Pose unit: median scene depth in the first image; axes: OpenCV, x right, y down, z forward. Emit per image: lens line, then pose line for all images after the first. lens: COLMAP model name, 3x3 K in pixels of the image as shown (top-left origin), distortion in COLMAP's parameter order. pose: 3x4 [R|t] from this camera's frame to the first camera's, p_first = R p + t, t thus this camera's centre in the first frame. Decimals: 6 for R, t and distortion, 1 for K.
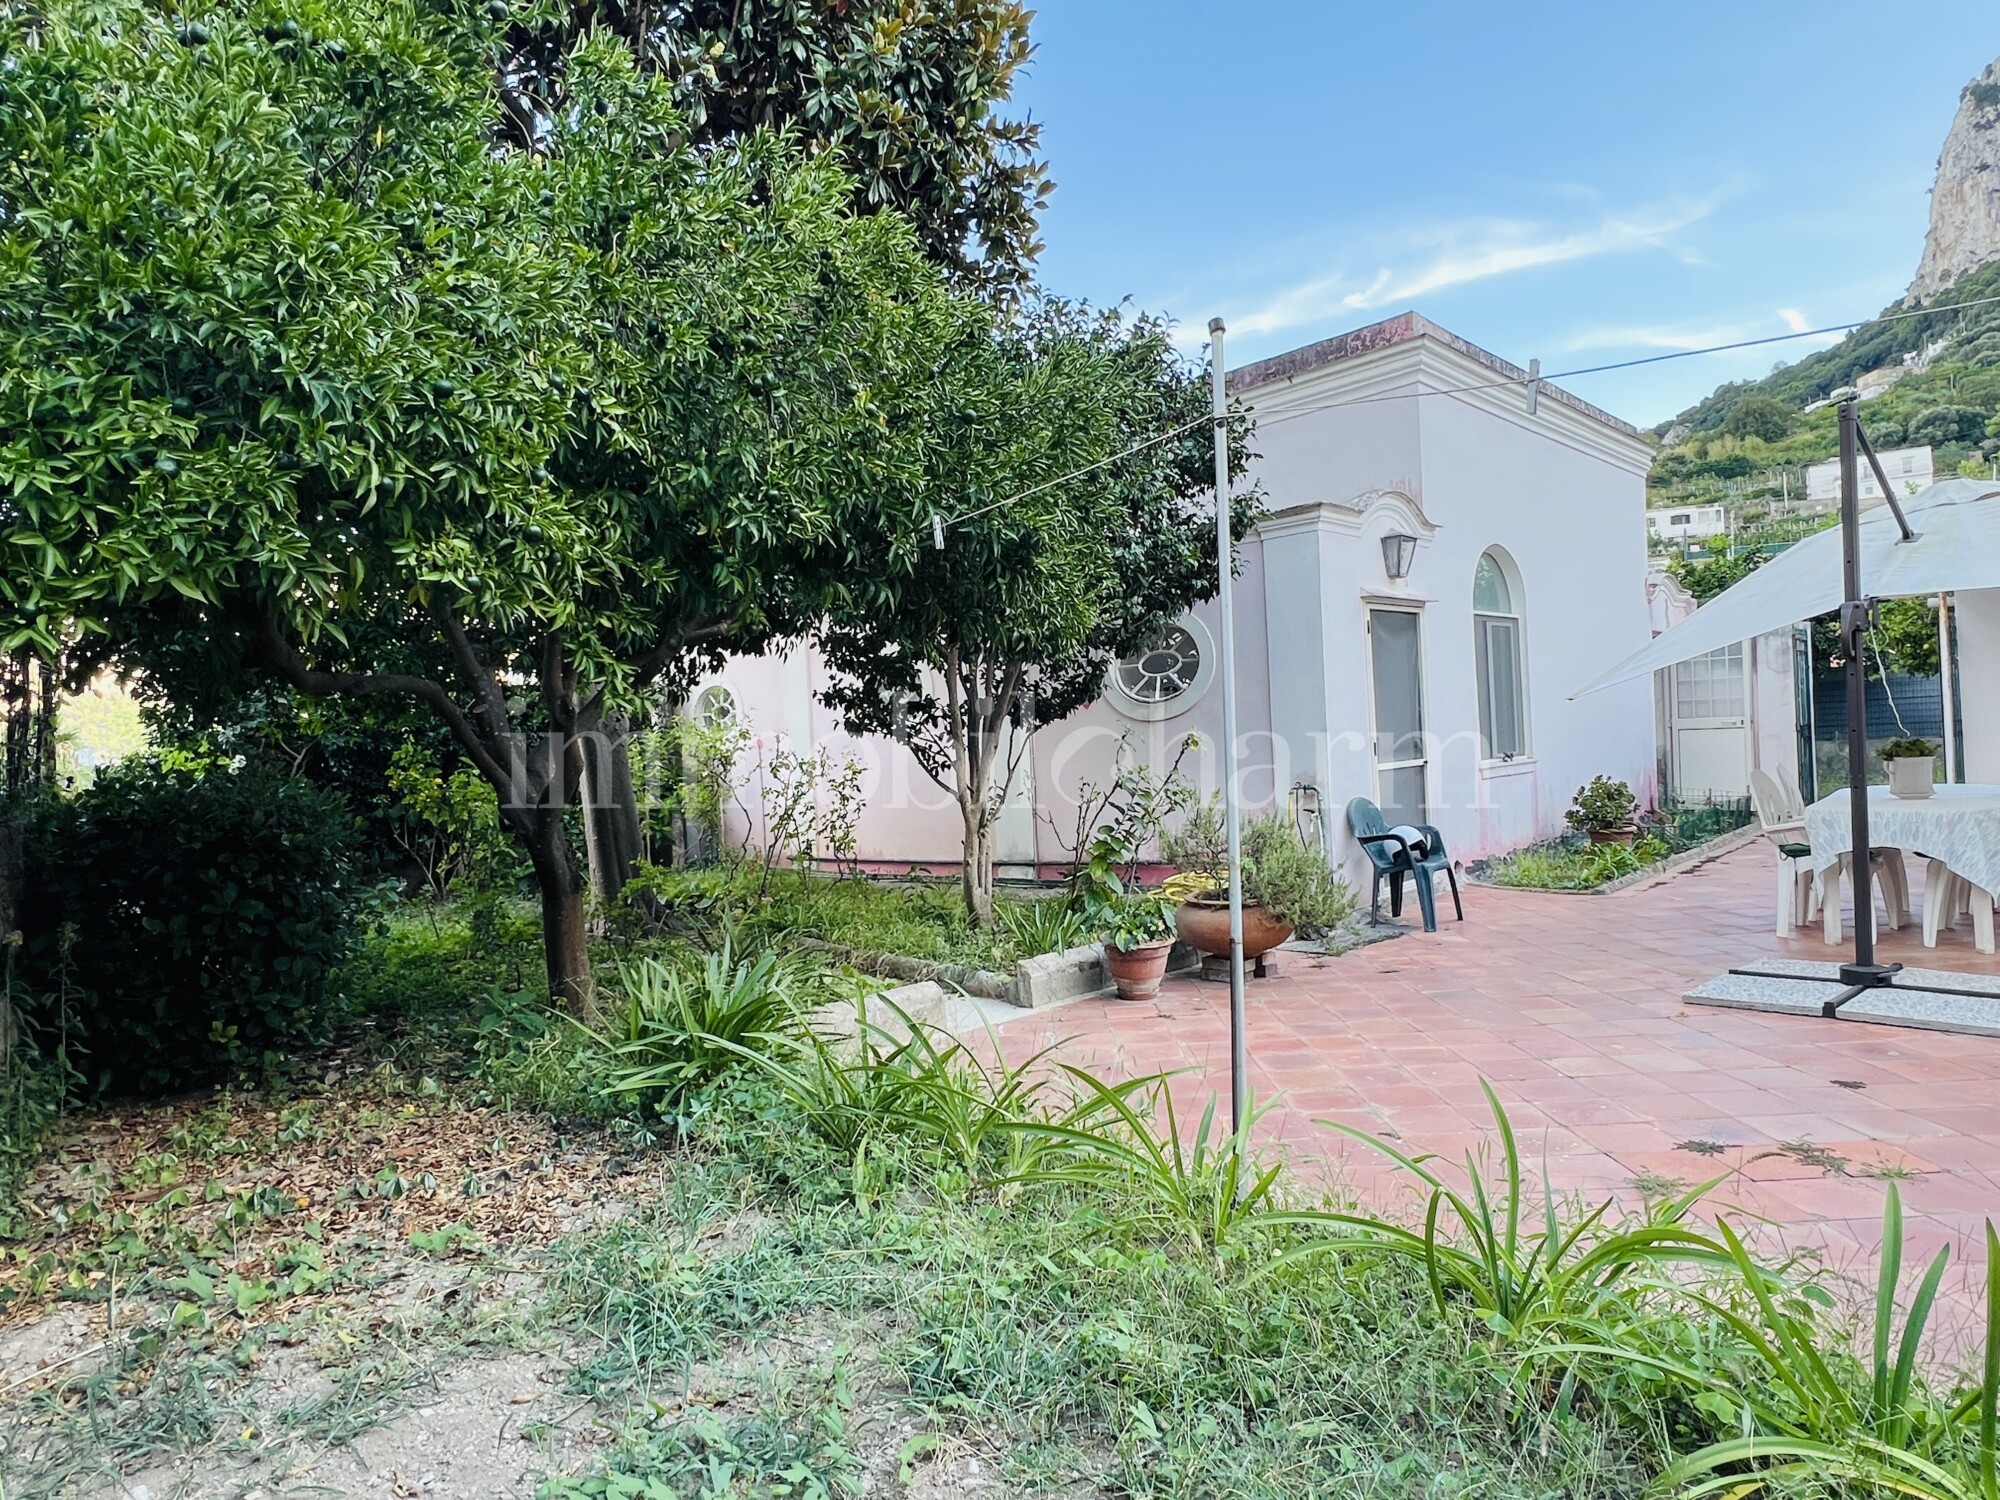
lens RADIAL K [[1151.2, 0, 989.5], [0, 1151.2, 758.1], [0, 0, 1]] dist [0.000559, -0.002756]
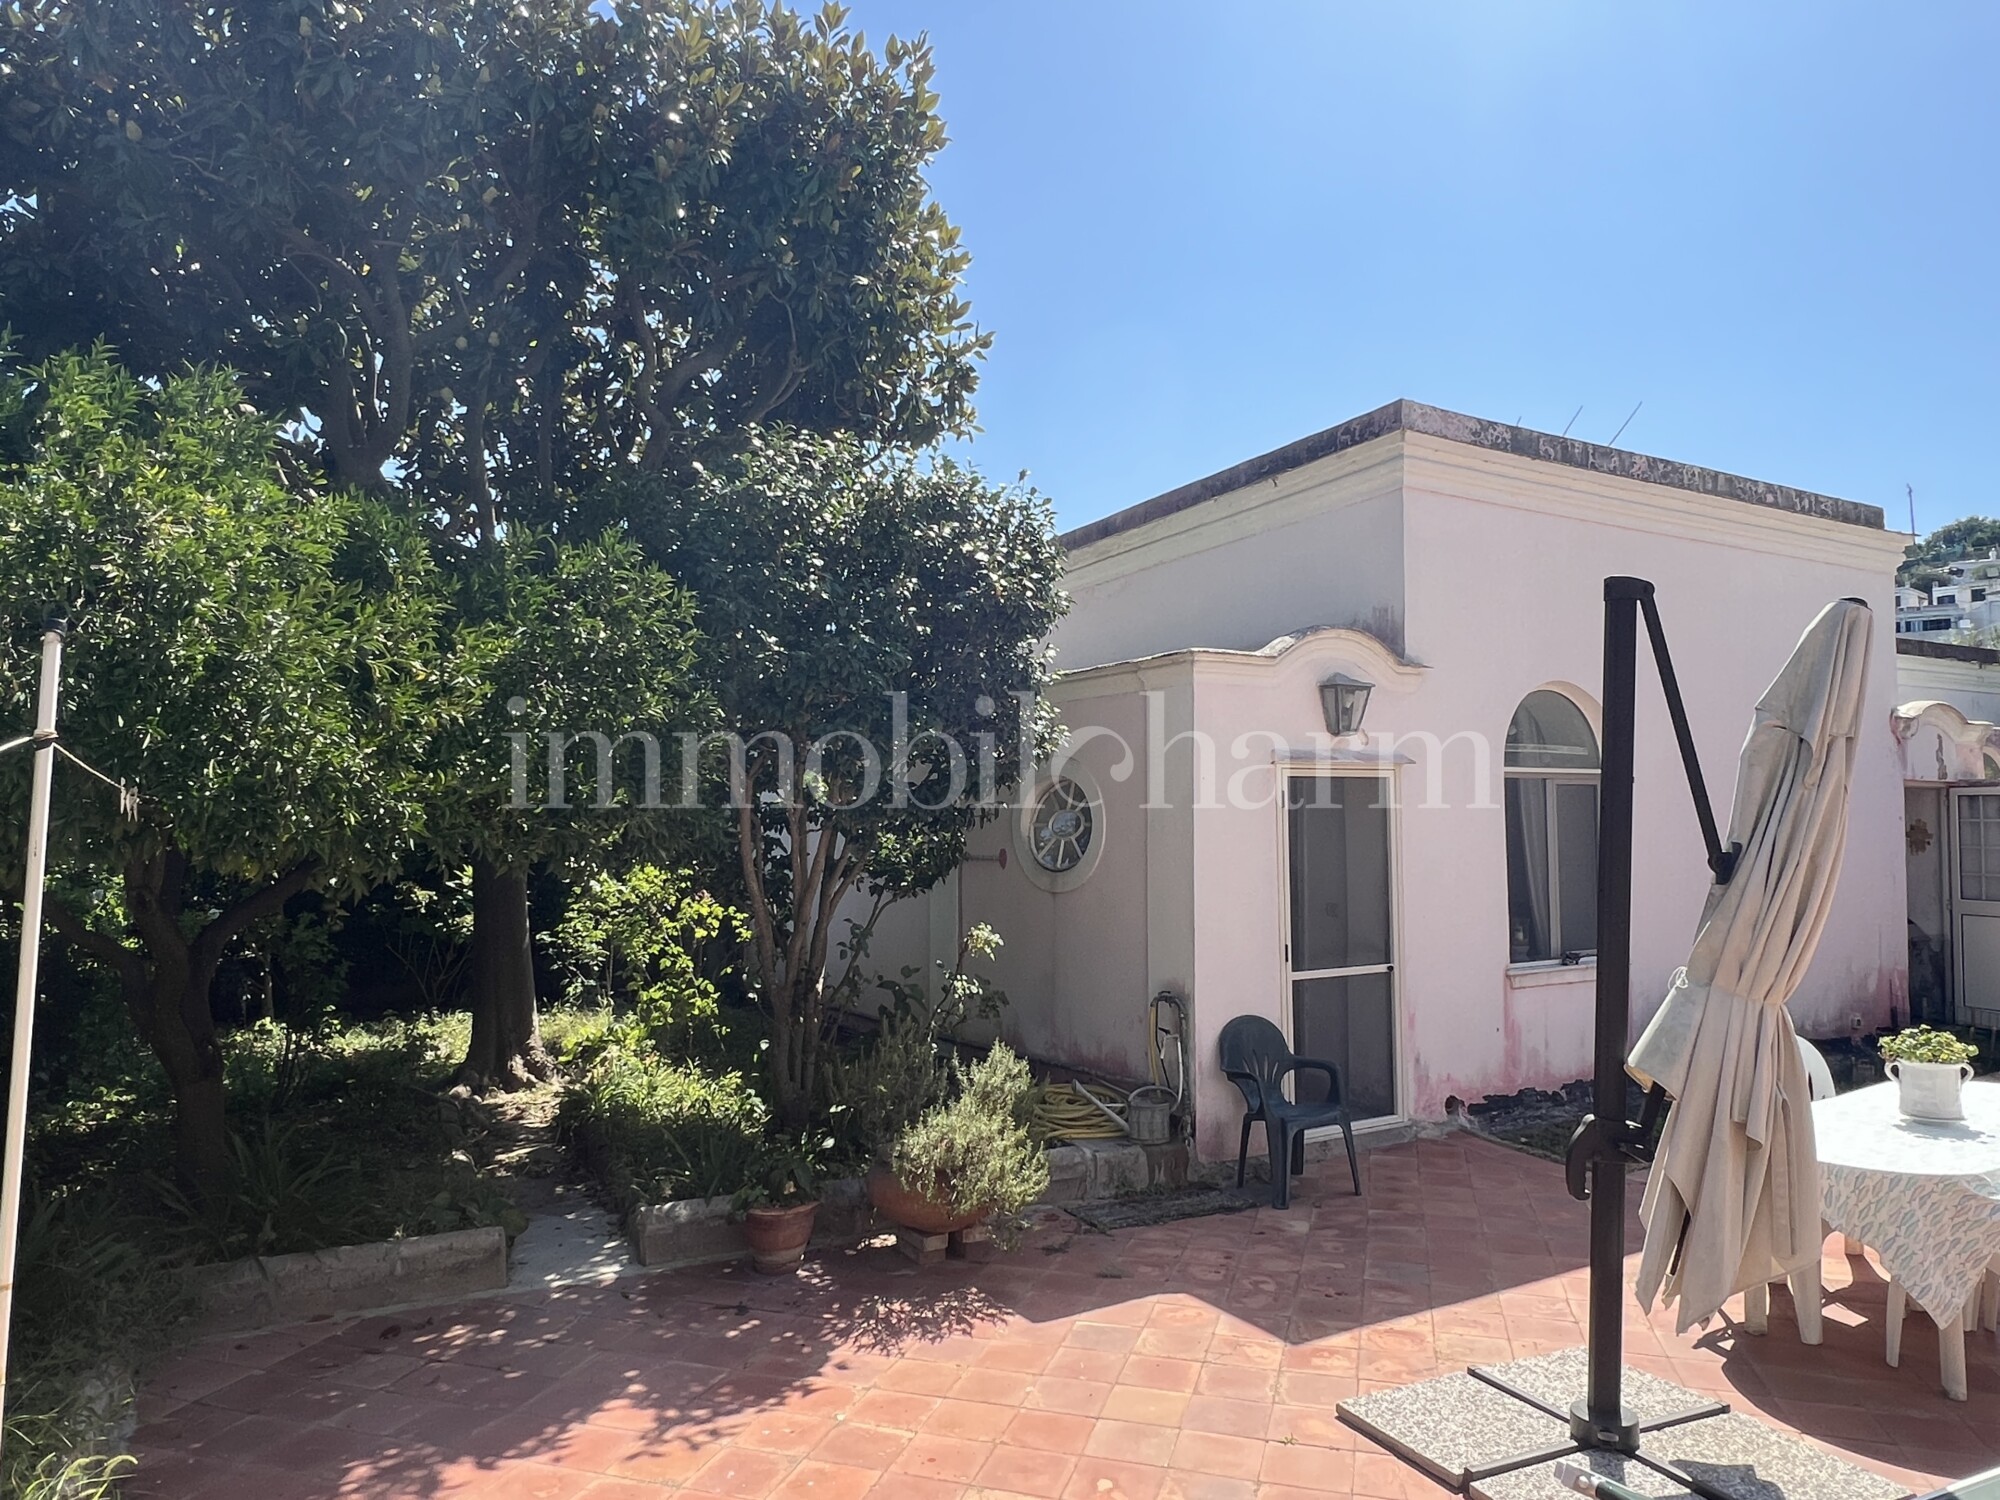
lens RADIAL K [[1264.4, 0, 1000.0], [0, 1264.4, 750.0], [0, 0, 1]] dist [0.002279, -0.001785]
pose [[0.959432, 0.033883, -0.279896, 0.392993], [-0.049983, 0.997468, -0.050584, -0.095917], [0.277474, 0.062521, 0.958697, 0.104330]]
